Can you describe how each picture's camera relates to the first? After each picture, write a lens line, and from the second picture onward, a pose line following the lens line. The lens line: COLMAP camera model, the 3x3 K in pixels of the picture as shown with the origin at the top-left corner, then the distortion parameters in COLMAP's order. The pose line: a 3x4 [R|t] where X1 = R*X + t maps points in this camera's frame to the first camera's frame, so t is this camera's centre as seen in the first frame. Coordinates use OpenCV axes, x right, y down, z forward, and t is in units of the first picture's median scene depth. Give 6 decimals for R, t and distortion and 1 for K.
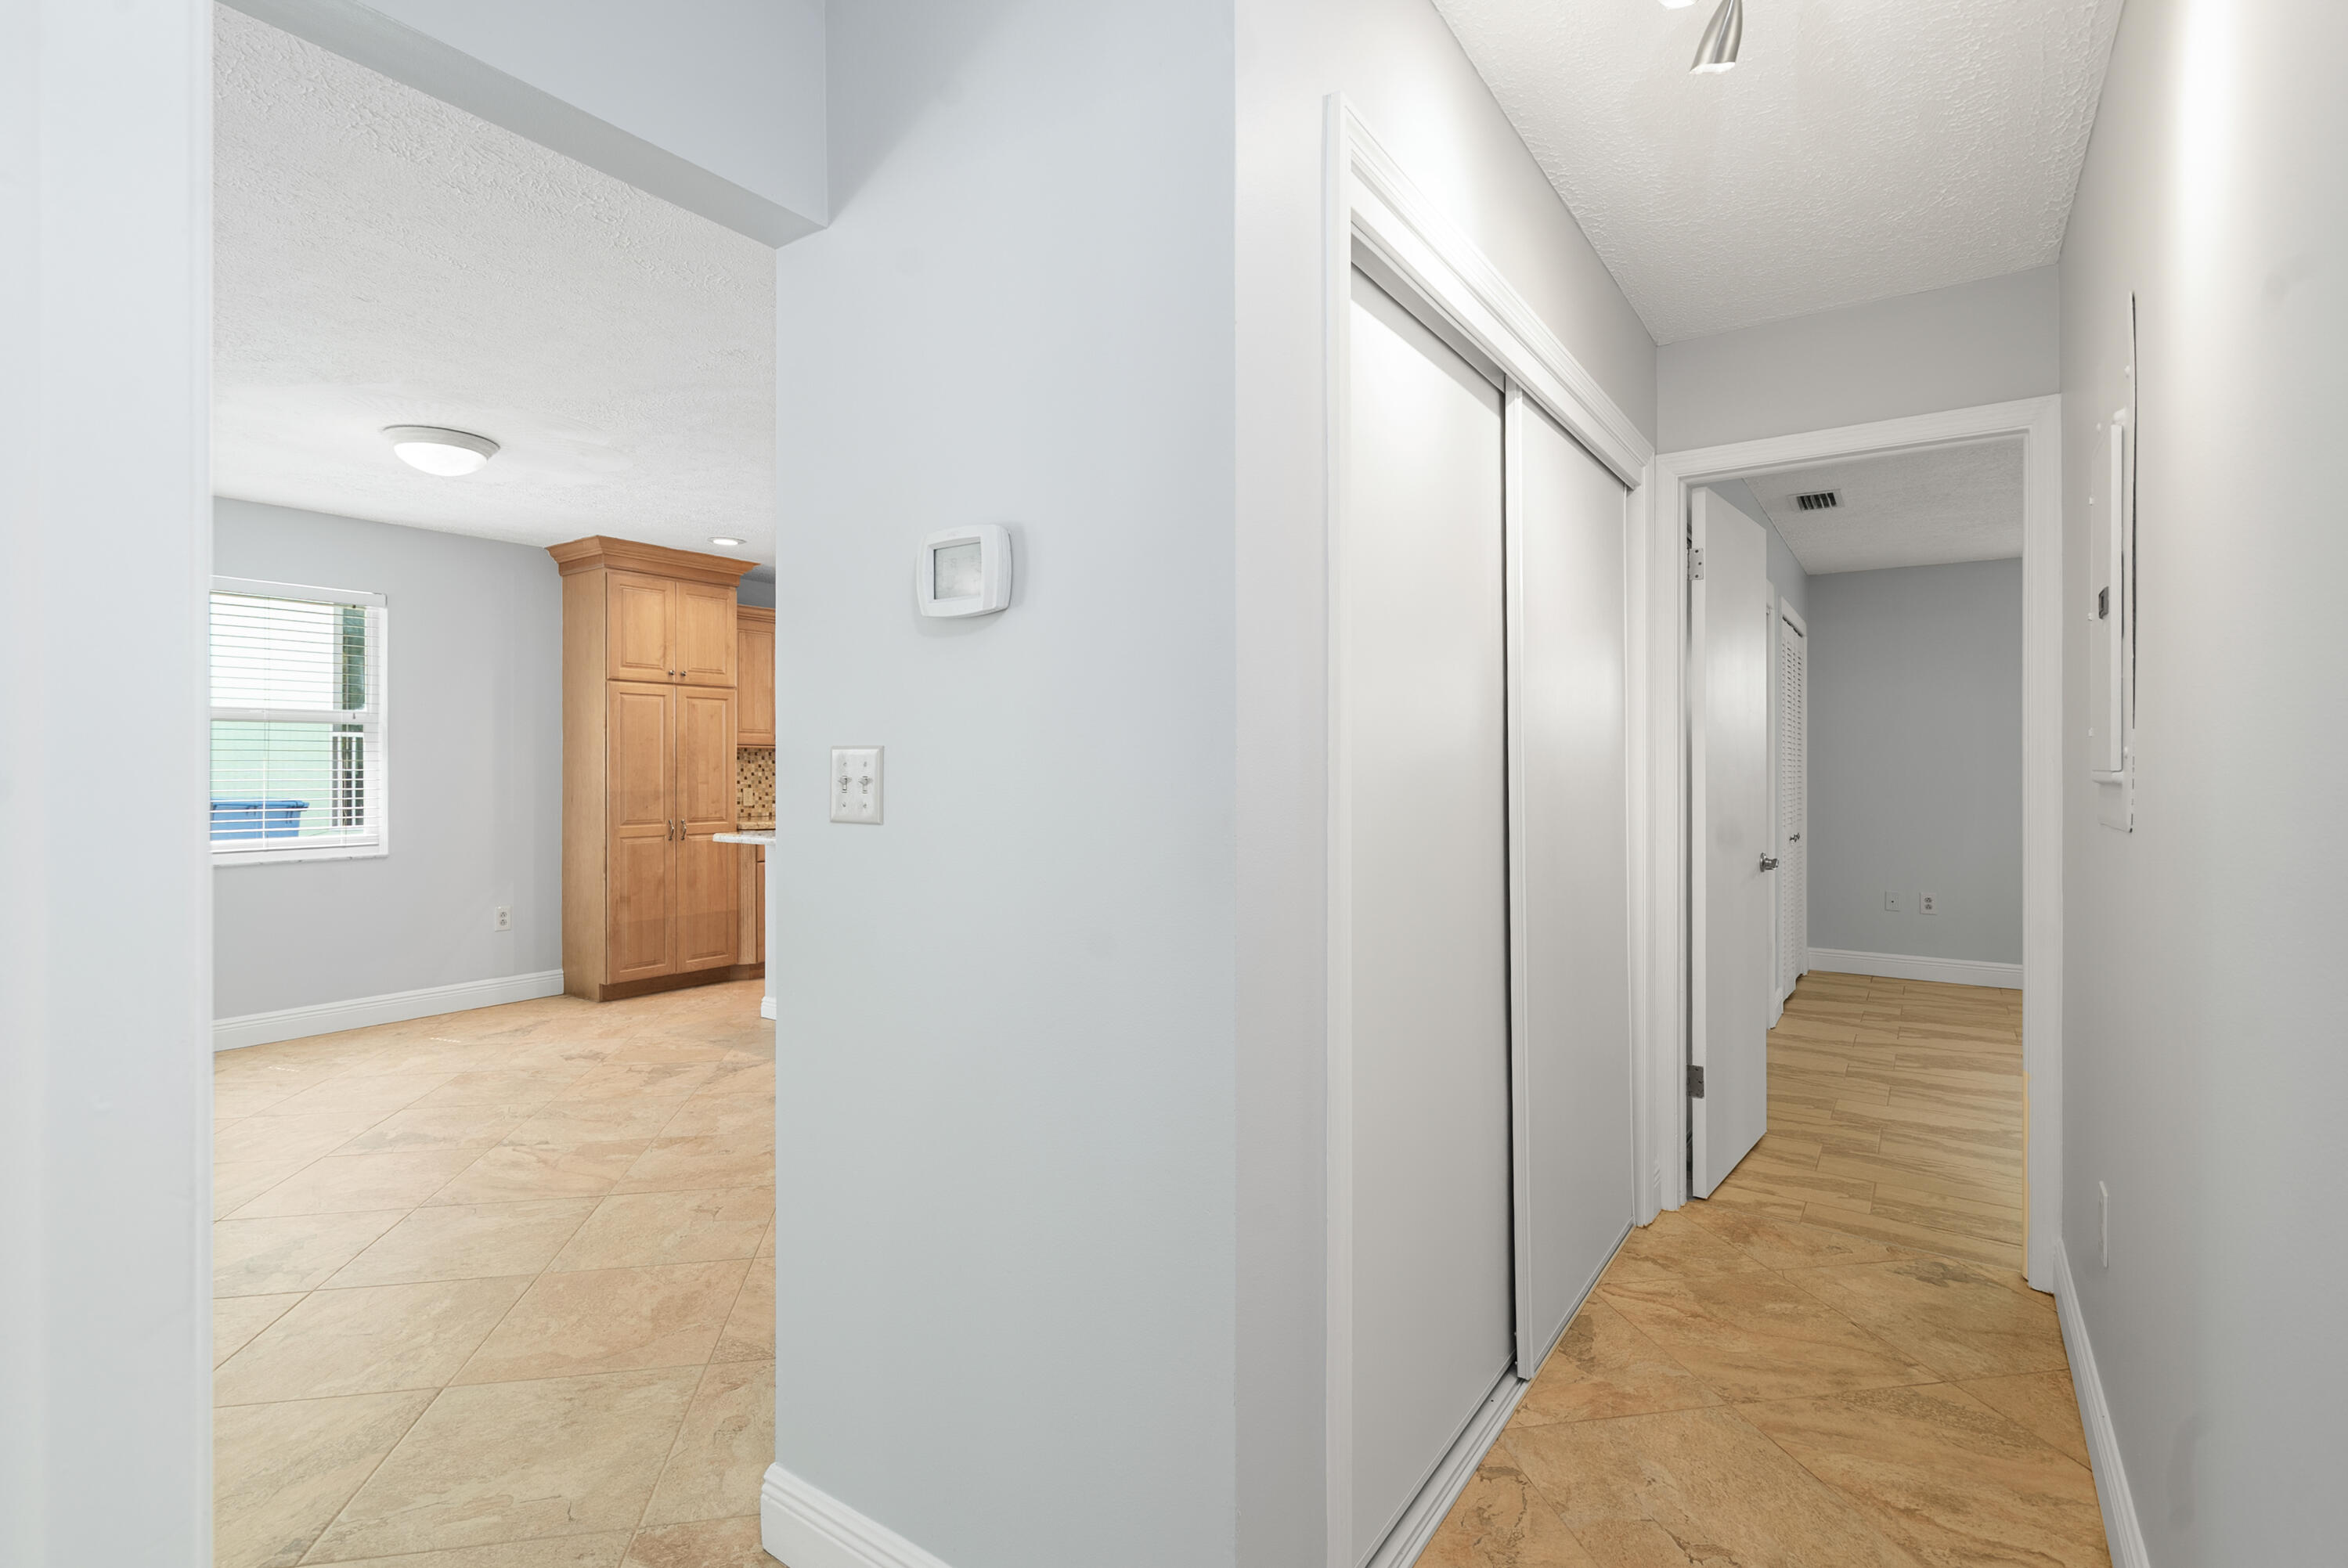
lens RADIAL K [[1100.8, 0, 1164.7], [0, 1100.8, 764.9], [0, 0, 1]] dist [-0.003018, -0.000061]
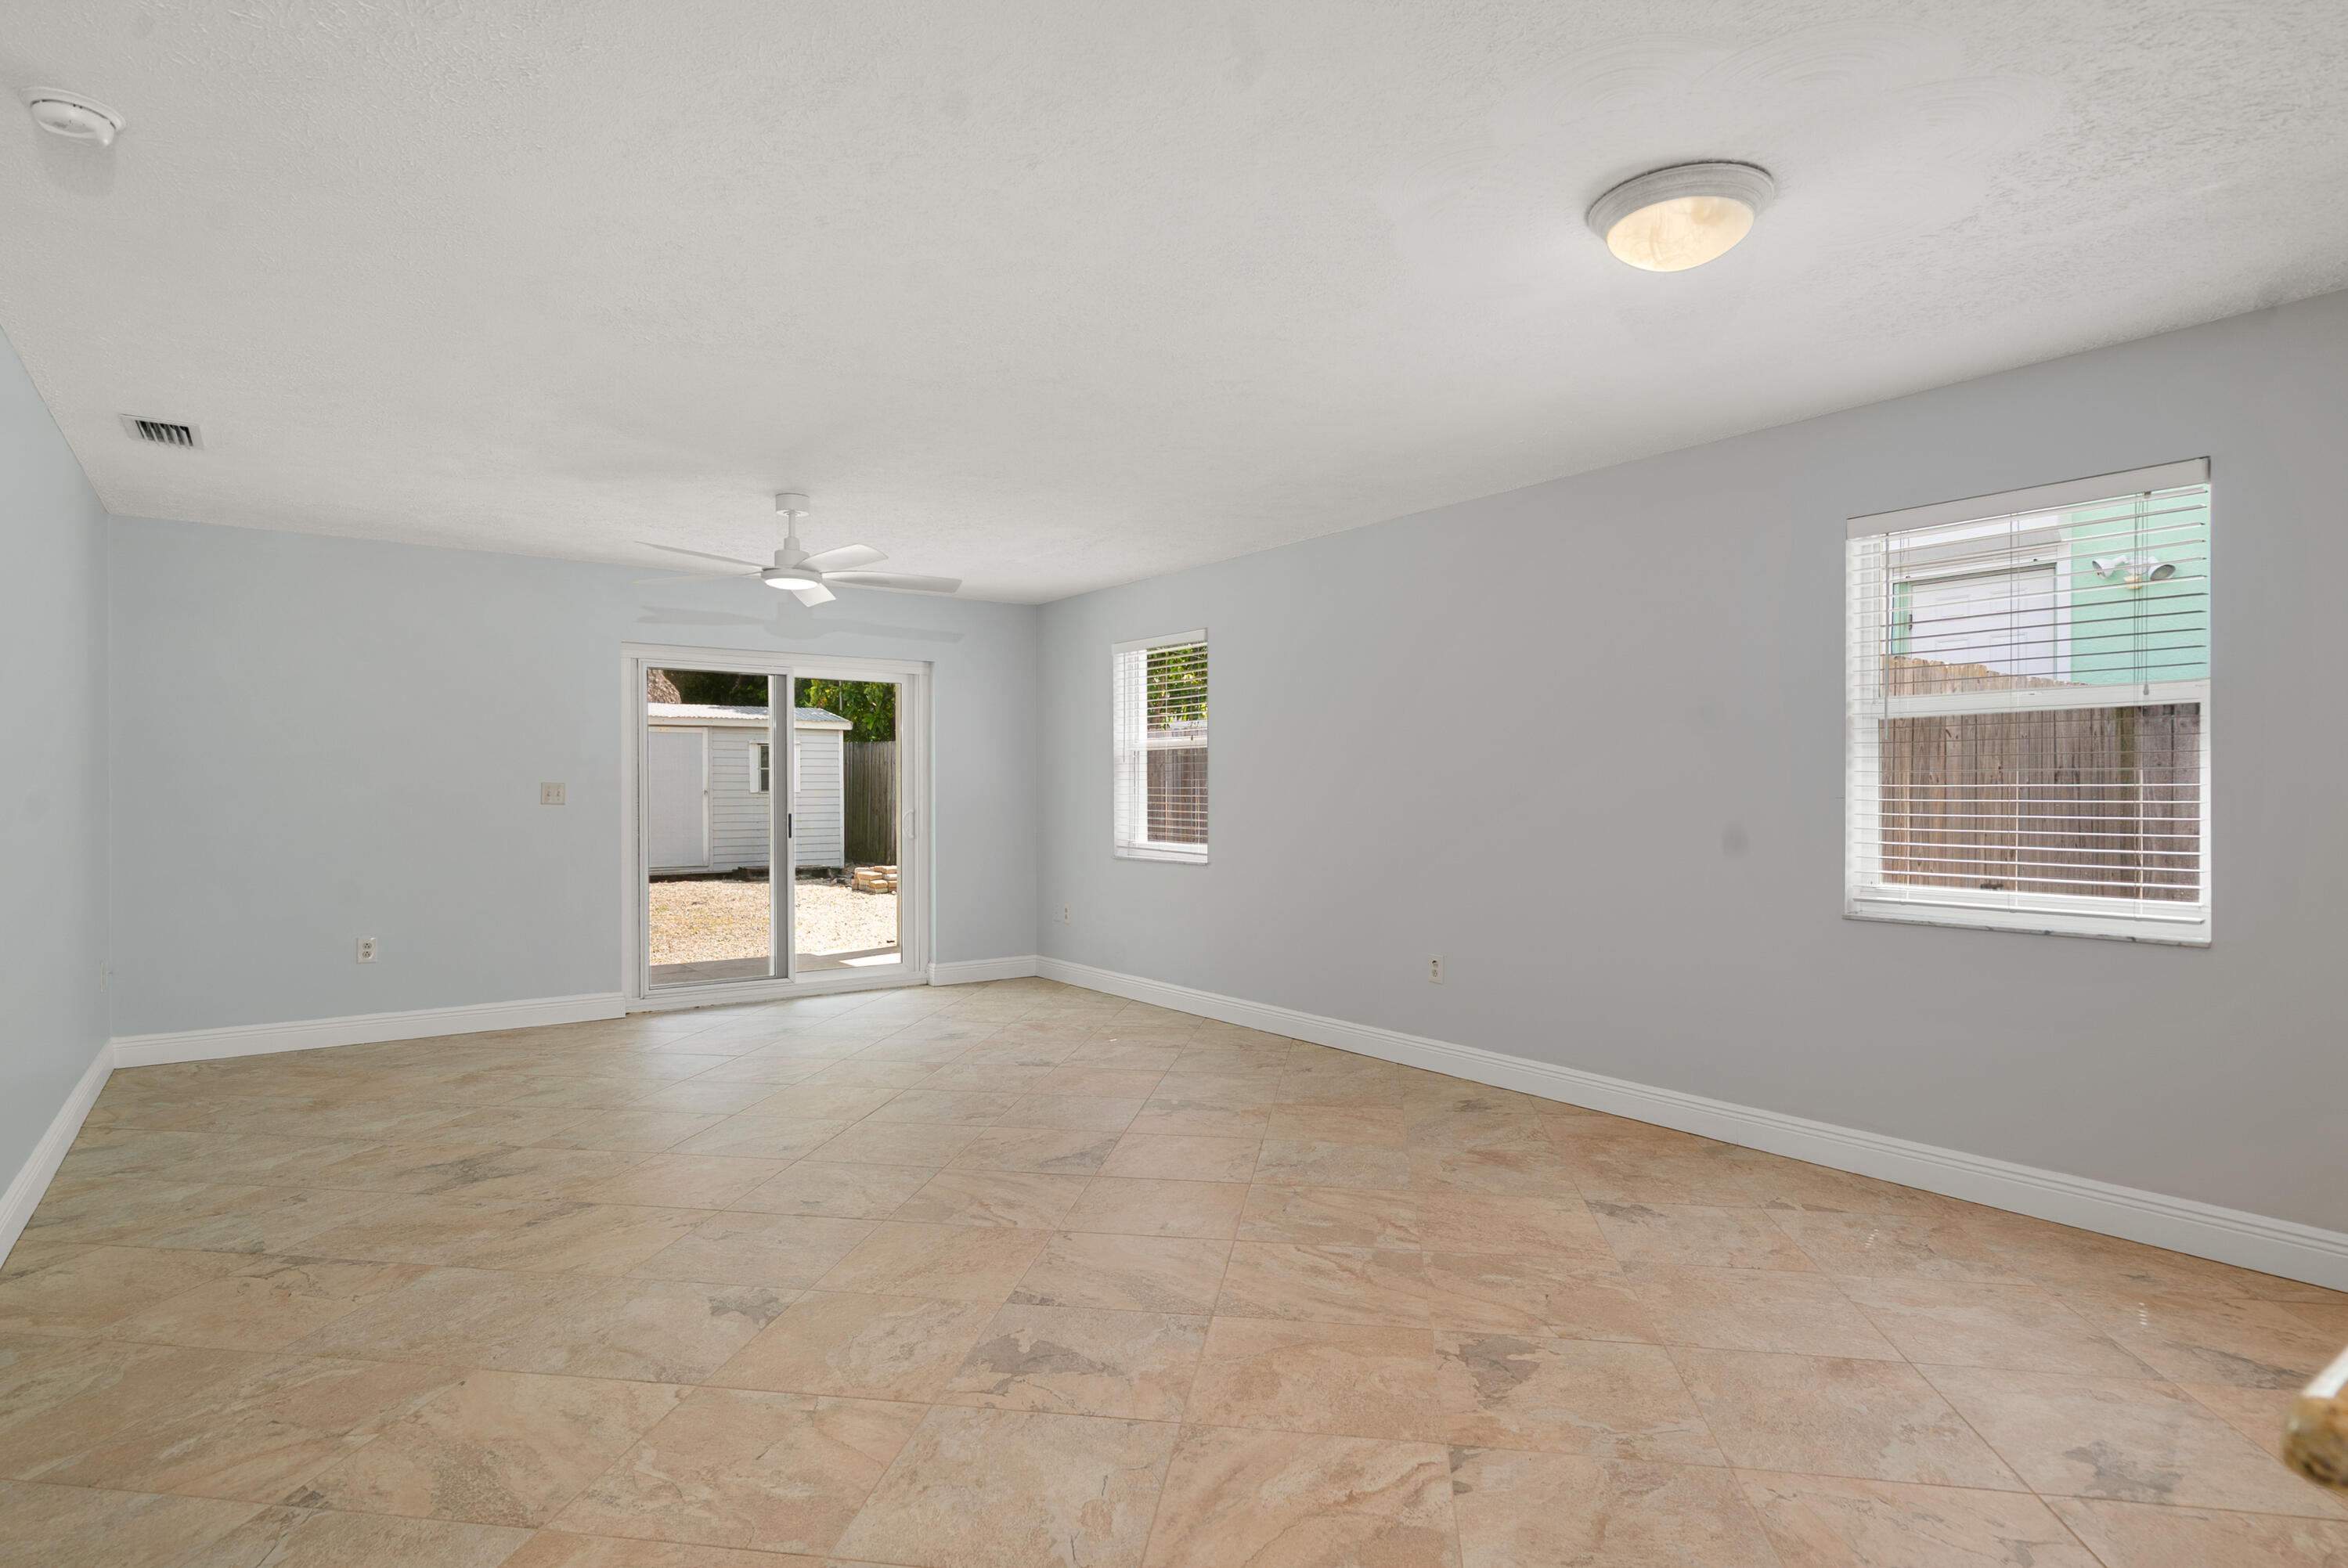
lens RADIAL K [[1245.1, 0, 1169.7], [0, 1245.1, 813.3], [0, 0, 1]] dist [0.000540, -0.000142]
pose [[-0.322864, 0.016214, -0.946307, 0.023241], [0.001320, 0.999860, 0.016682, 0.006689], [0.946445, 0.004137, -0.322840, 0.642278]]
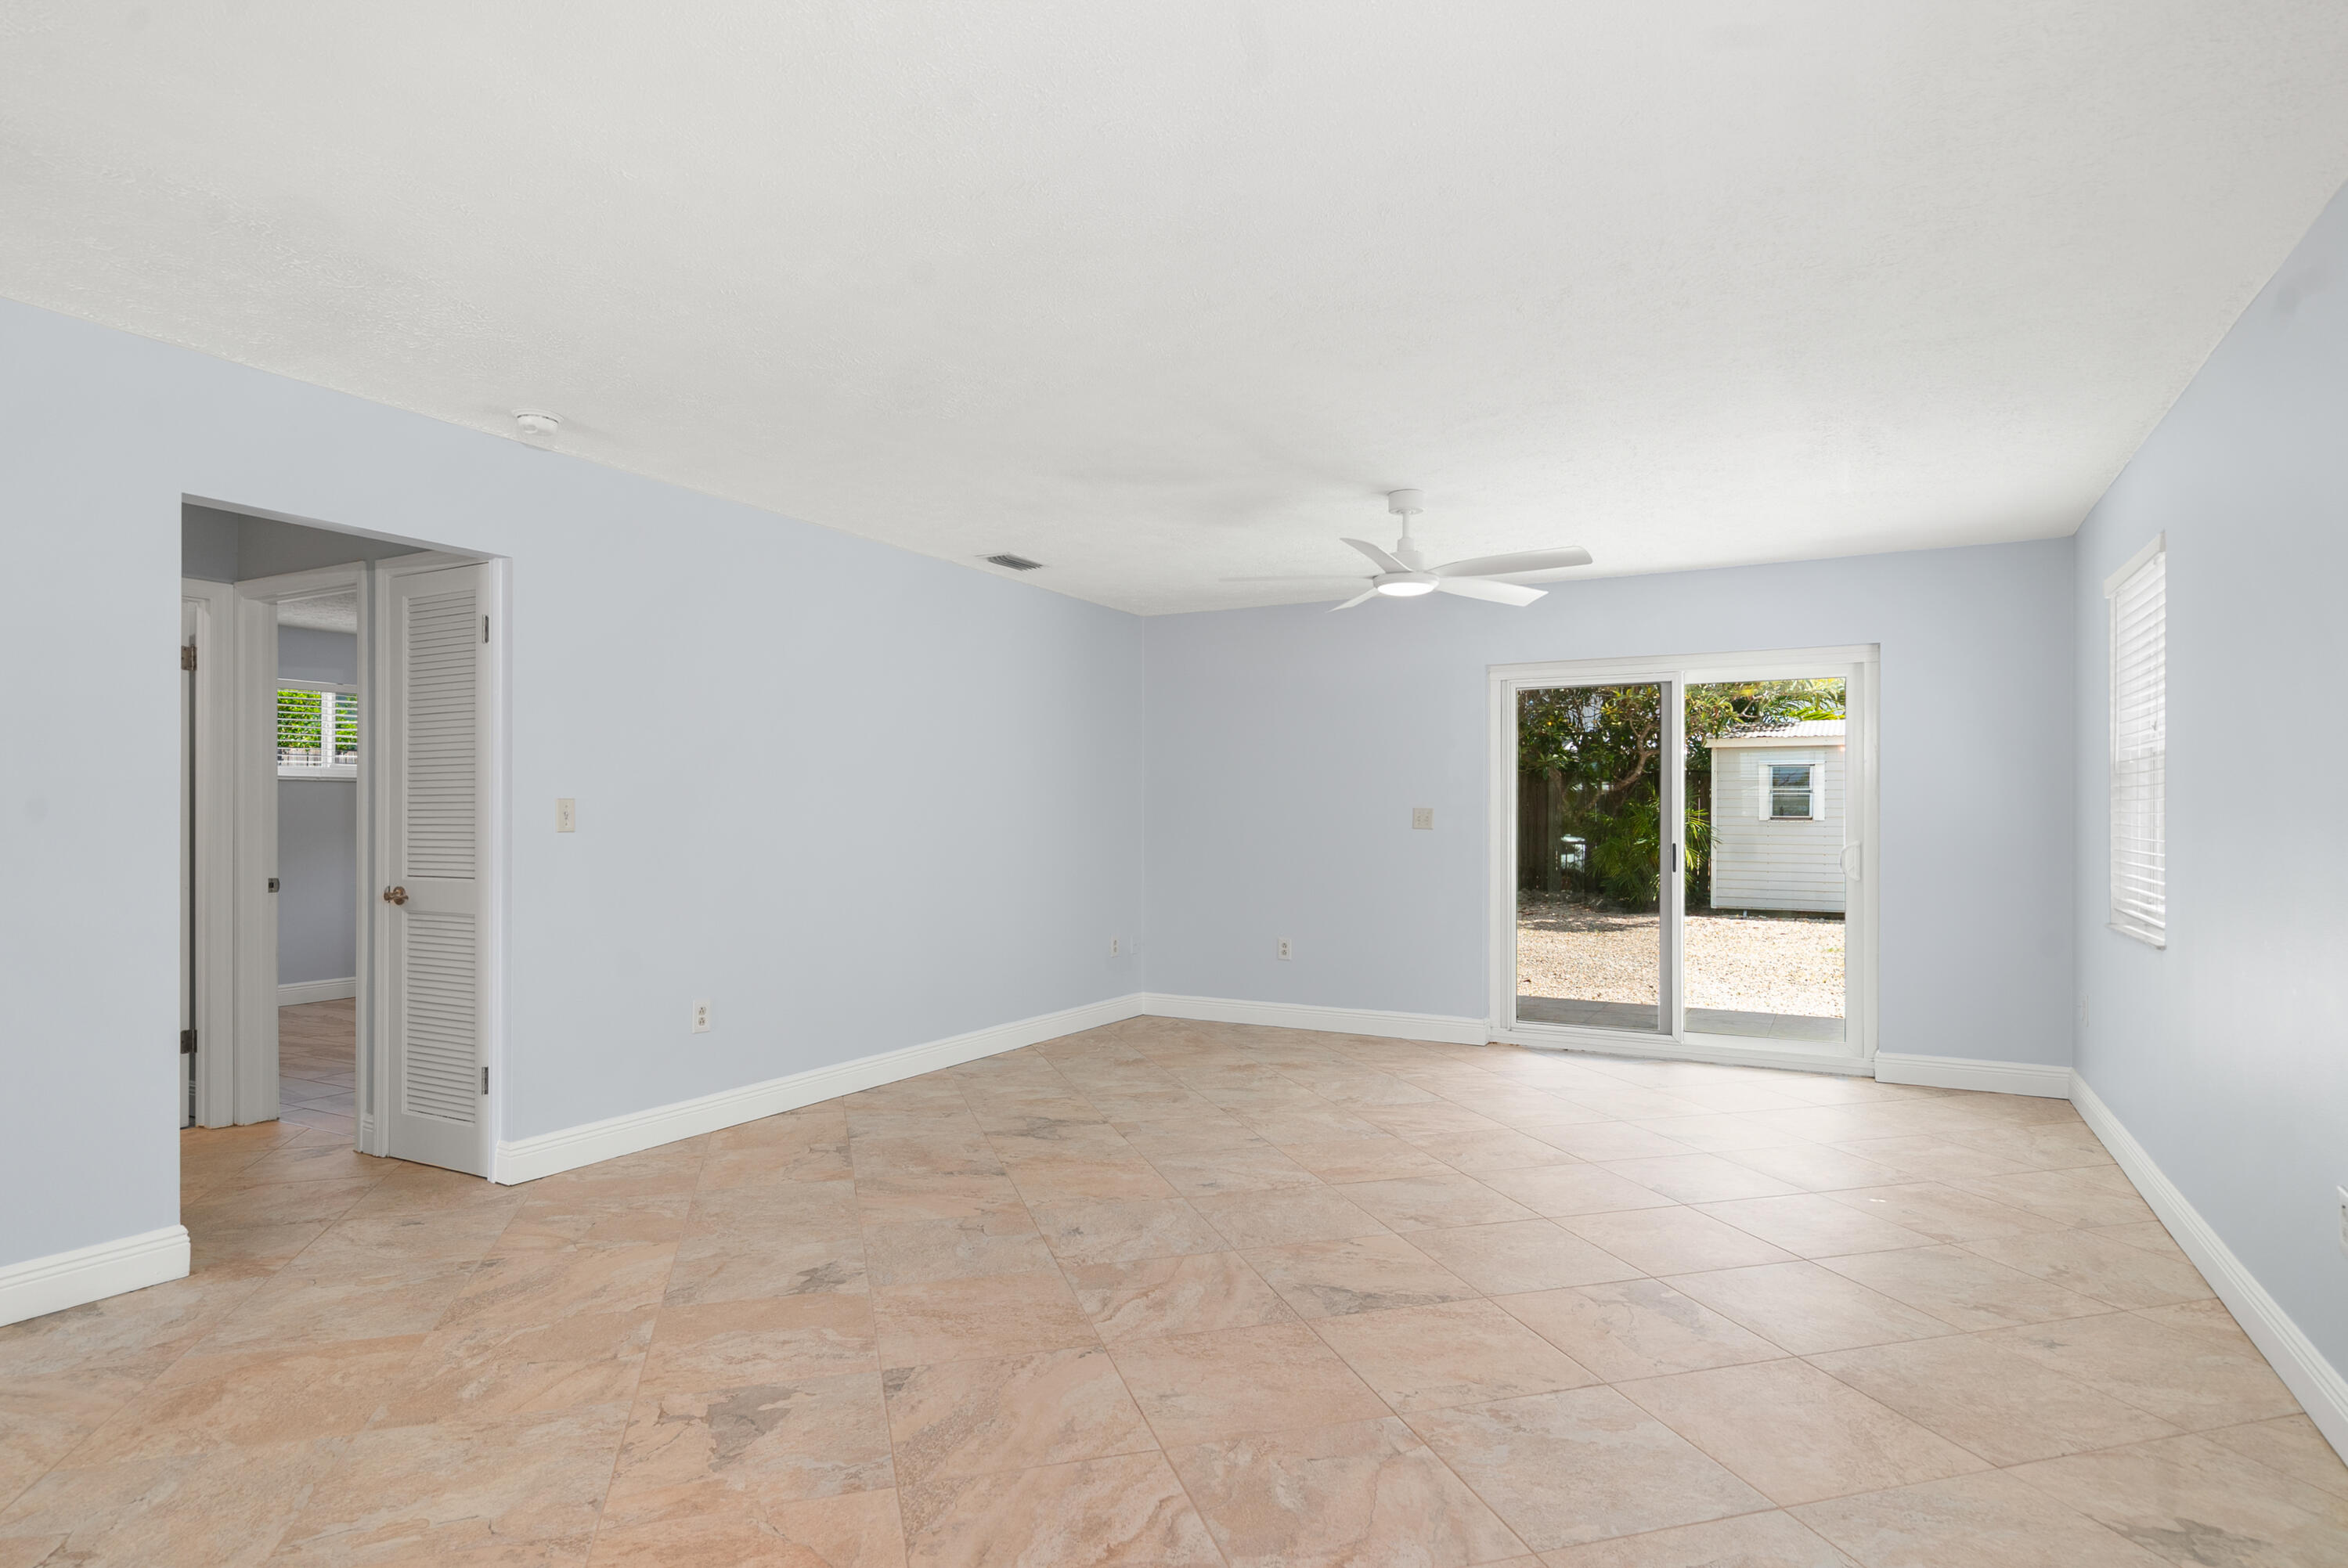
lens RADIAL K [[1245.1, 0, 1169.7], [0, 1245.1, 813.3], [0, 0, 1]] dist [0.000540, -0.000142]
pose [[-0.993605, -0.003475, -0.112862, -0.472957], [-0.003090, 0.999989, -0.003582, 0.006836], [0.112873, -0.003210, -0.993604, 0.886469]]
